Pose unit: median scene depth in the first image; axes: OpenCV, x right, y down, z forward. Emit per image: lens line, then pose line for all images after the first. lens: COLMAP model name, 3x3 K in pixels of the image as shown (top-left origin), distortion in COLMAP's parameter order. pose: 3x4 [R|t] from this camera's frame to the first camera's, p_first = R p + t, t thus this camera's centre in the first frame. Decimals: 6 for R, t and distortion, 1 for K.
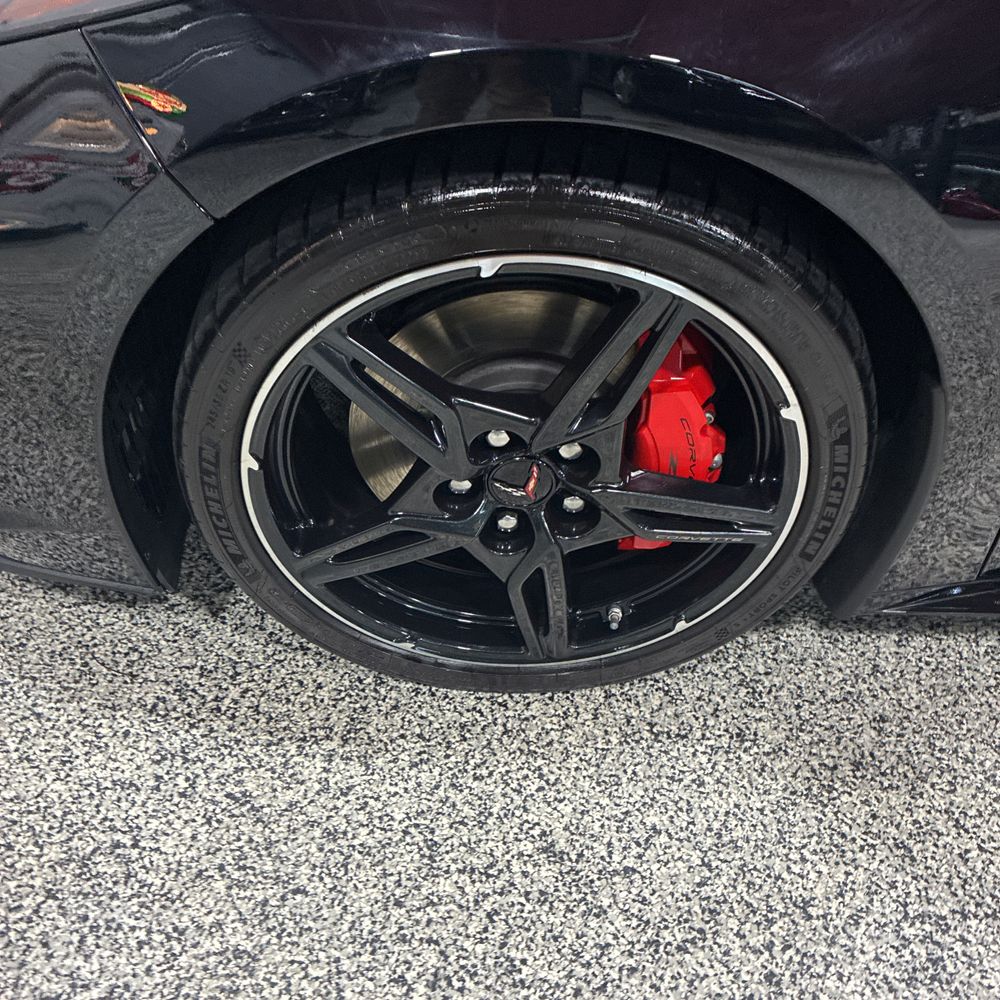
lens RADIAL K [[1022.0, 0, 503.9], [0, 1022.0, 472.3], [0, 0, 1]] dist [0.032188, 0.000074]
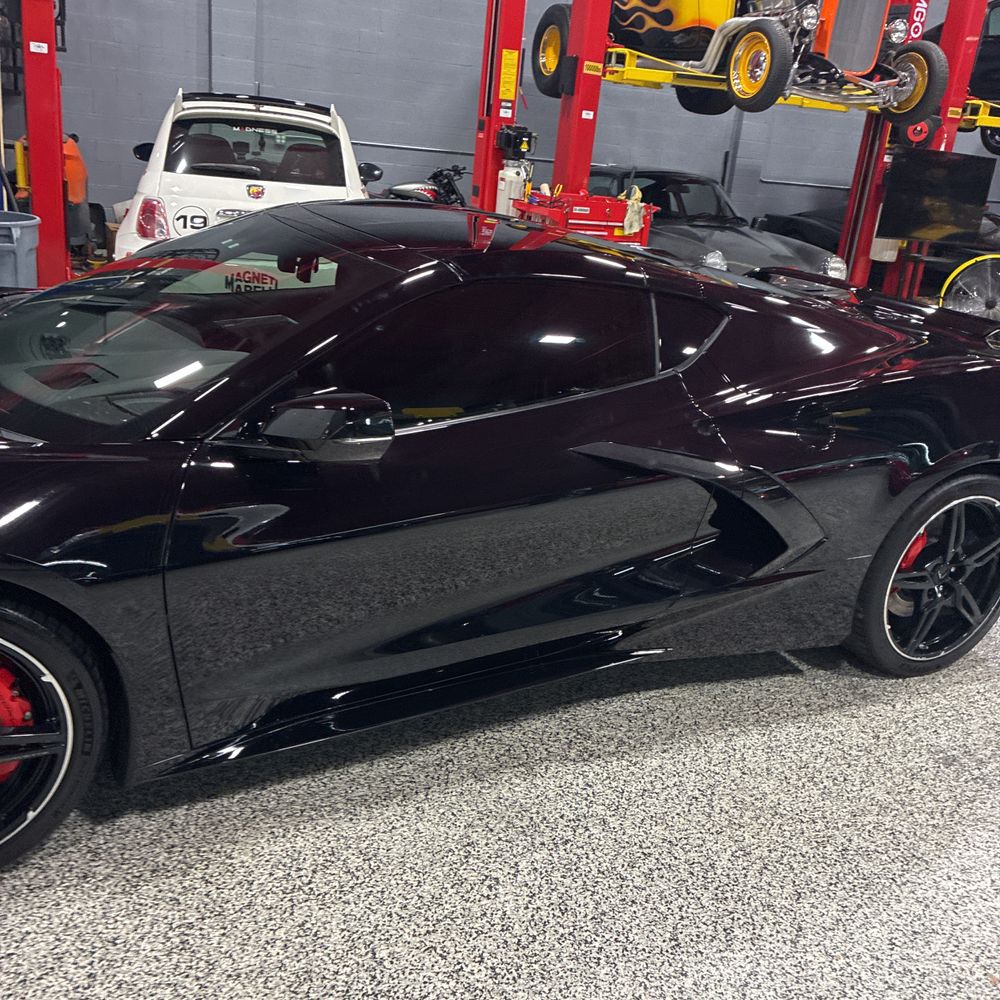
lens RADIAL K [[1015.4, 0, 510.6], [0, 1015.4, 485.4], [0, 0, 1]] dist [0.021788, -0.004226]
pose [[0.889199, -0.126657, 0.439640, 0.216495], [0.274712, 0.916223, -0.291664, 0.396254], [-0.365867, 0.380122, 0.849499, -1.135483]]
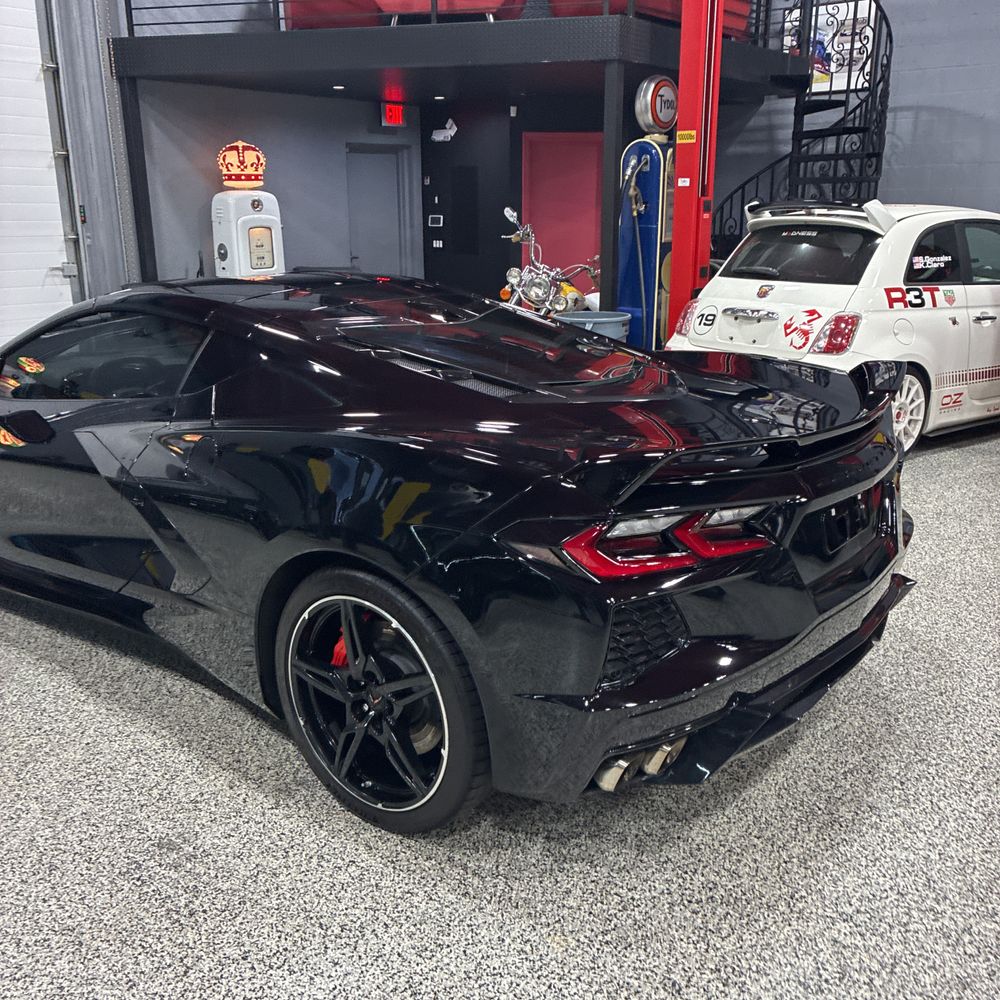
lens RADIAL K [[1016.3, 0, 512.2], [0, 1016.3, 503.2], [0, 0, 1]] dist [0.013322, 0.025648]
pose [[0.784604, 0.116414, -0.608970, 4.304632], [-0.383688, 0.862705, -0.329428, 0.378574], [0.487012, 0.492125, 0.721548, -0.732185]]
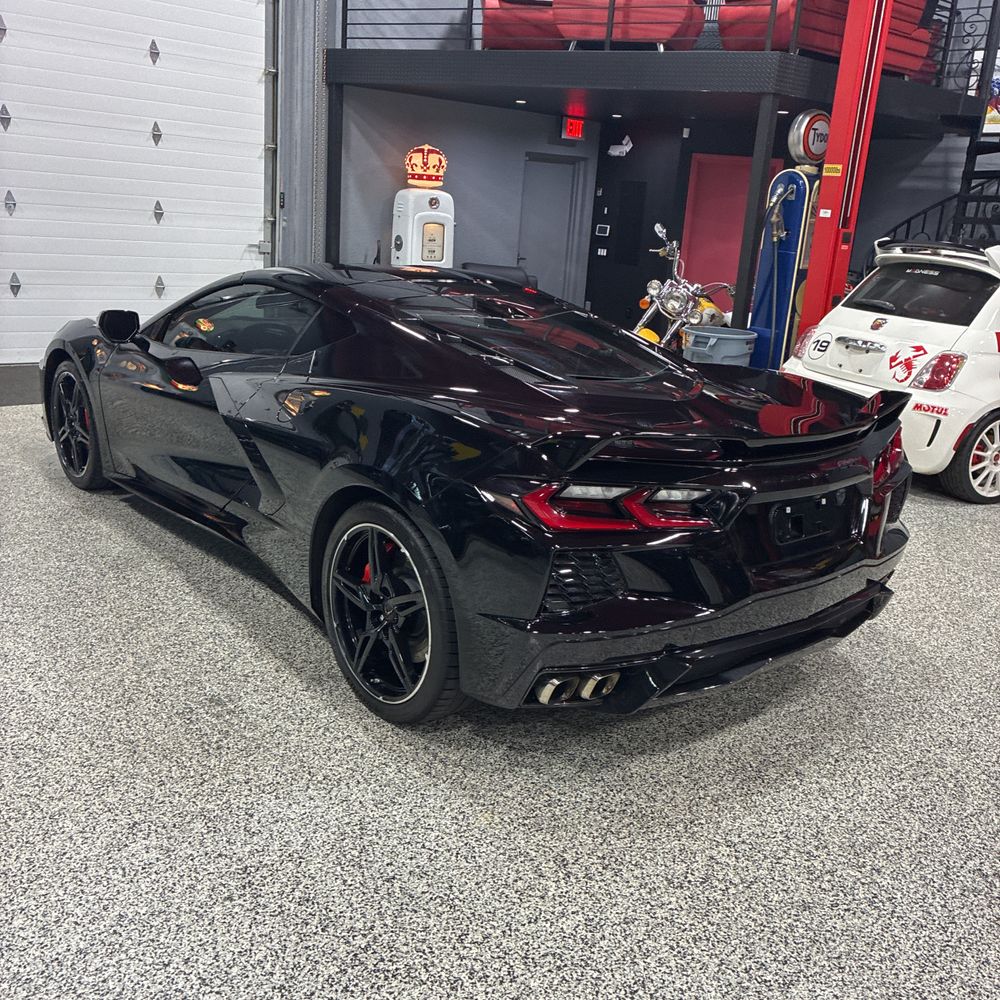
lens RADIAL K [[1015.4, 0, 510.6], [0, 1015.4, 485.4], [0, 0, 1]] dist [0.021788, -0.004226]
pose [[0.647420, 0.193937, -0.737045, 4.985758], [-0.542358, 0.796665, -0.266782, 0.414102], [0.535439, 0.572463, 0.620960, -0.789389]]
